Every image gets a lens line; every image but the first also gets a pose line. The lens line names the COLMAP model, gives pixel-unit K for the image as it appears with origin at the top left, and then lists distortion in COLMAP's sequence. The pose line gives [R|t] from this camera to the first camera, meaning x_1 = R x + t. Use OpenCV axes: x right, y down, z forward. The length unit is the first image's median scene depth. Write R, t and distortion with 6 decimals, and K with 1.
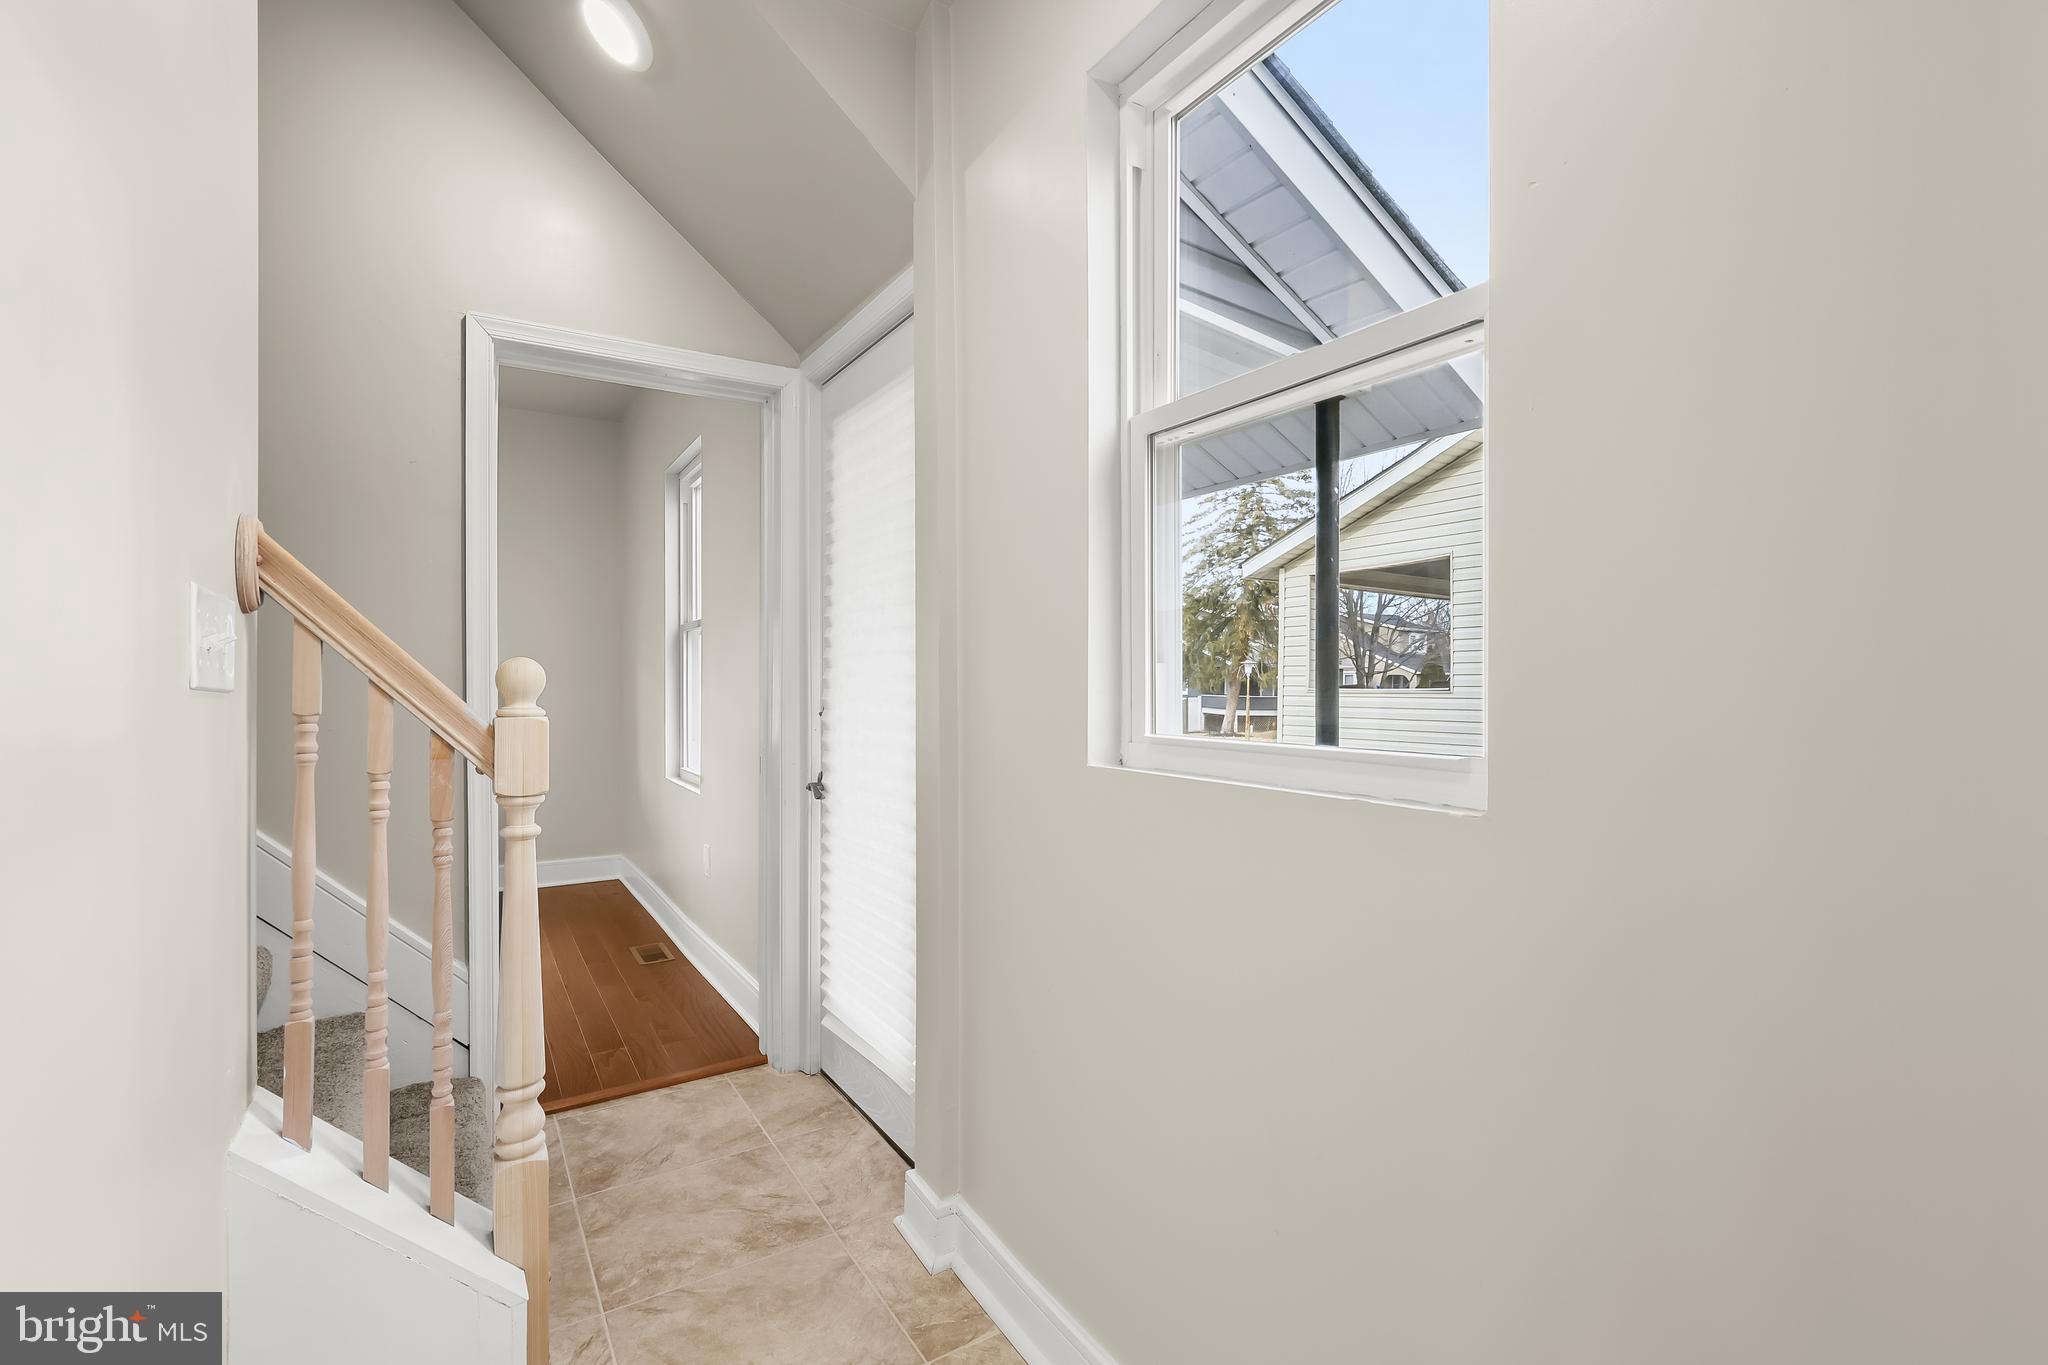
lens RADIAL K [[906.0, 0, 1024.0], [0, 906.0, 682.5], [0, 0, 1]] dist [-0.000163, -0.000162]
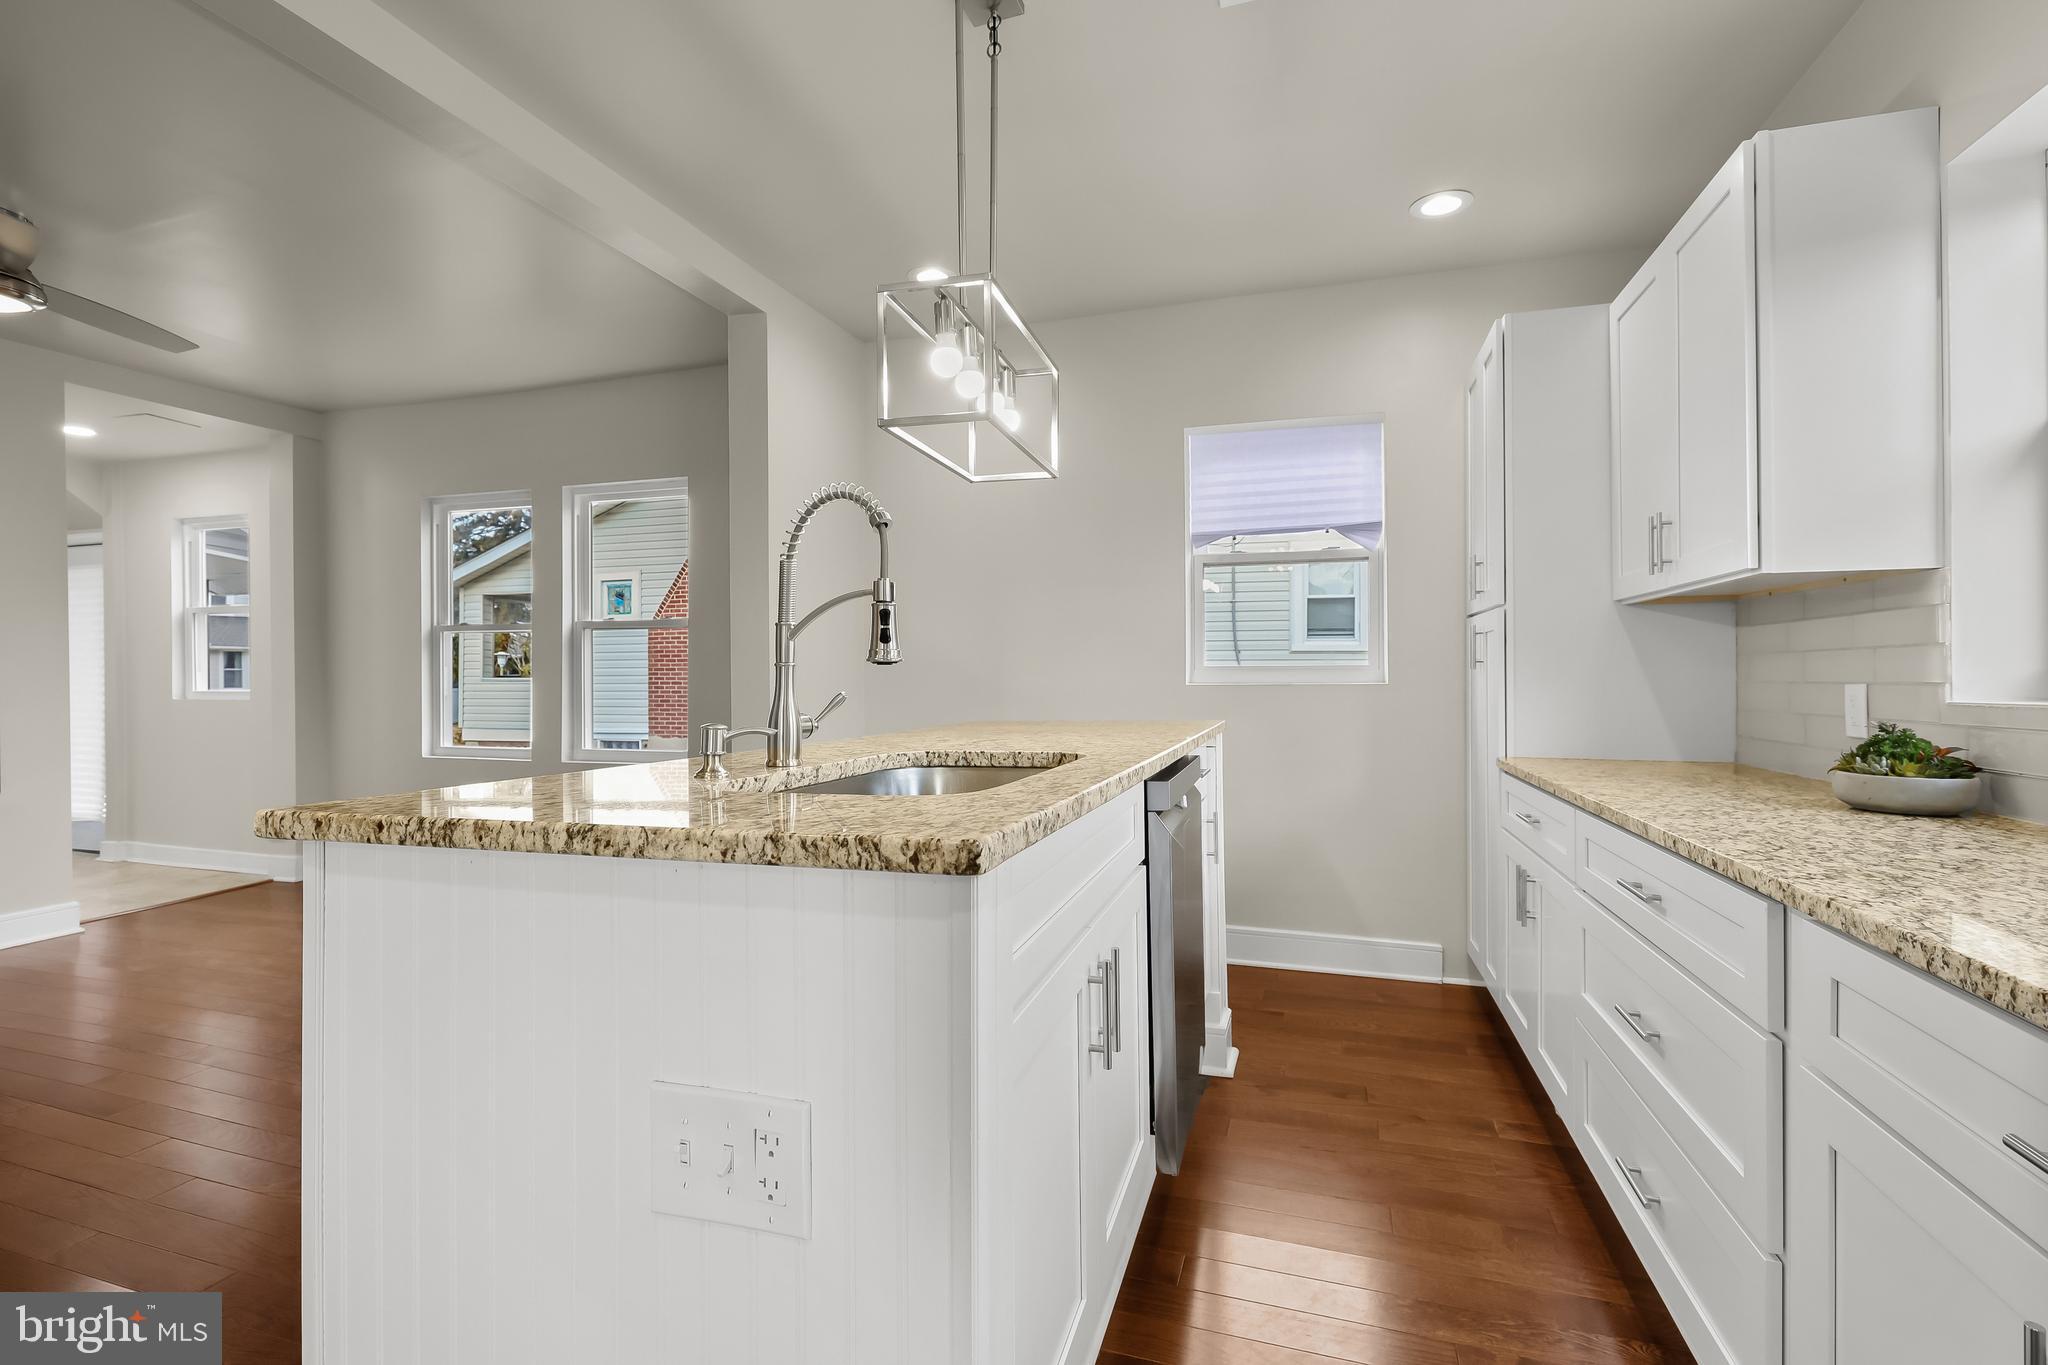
lens RADIAL K [[906.0, 0, 1024.0], [0, 906.0, 682.5], [0, 0, 1]] dist [-0.000163, -0.000162]
pose [[0.778516, -0.008234, 0.627570, 0.279827], [0.005880, 0.999966, 0.005826, 0.016057], [-0.627597, -0.000846, 0.778538, -2.476182]]
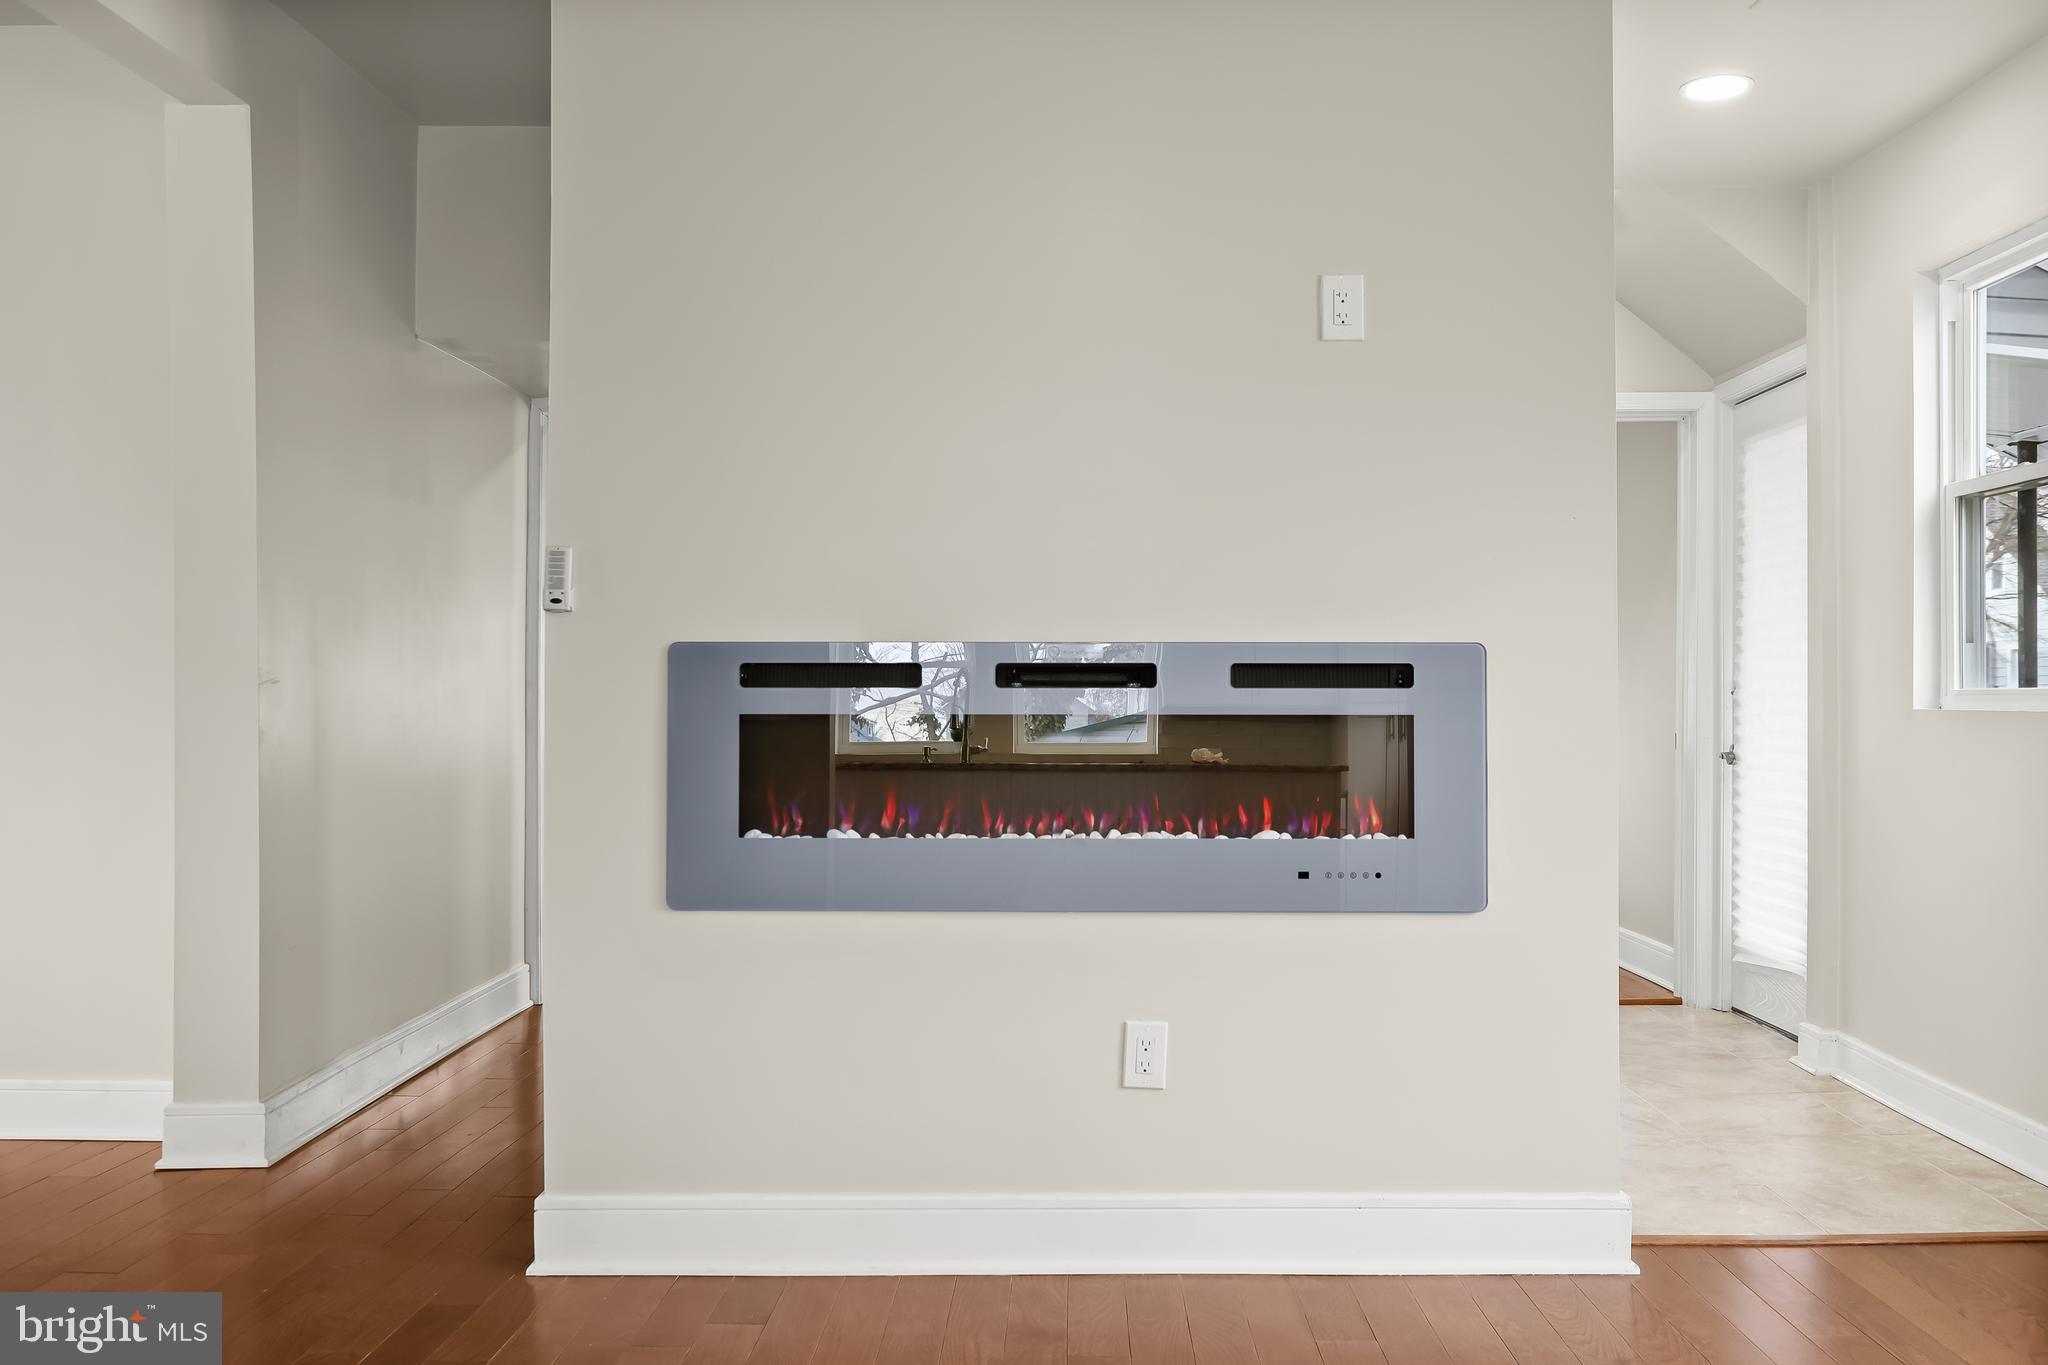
lens RADIAL K [[1915.6, 0, 1024.0], [0, 1915.6, 682.5], [0, 0, 1]] dist [0.009942, -0.008121]
pose [[0.843366, -0.000332, -0.537339, 0.331239], [-0.006629, 0.999917, -0.011023, 0.055170], [0.537298, 0.012859, 0.843294, -1.564932]]
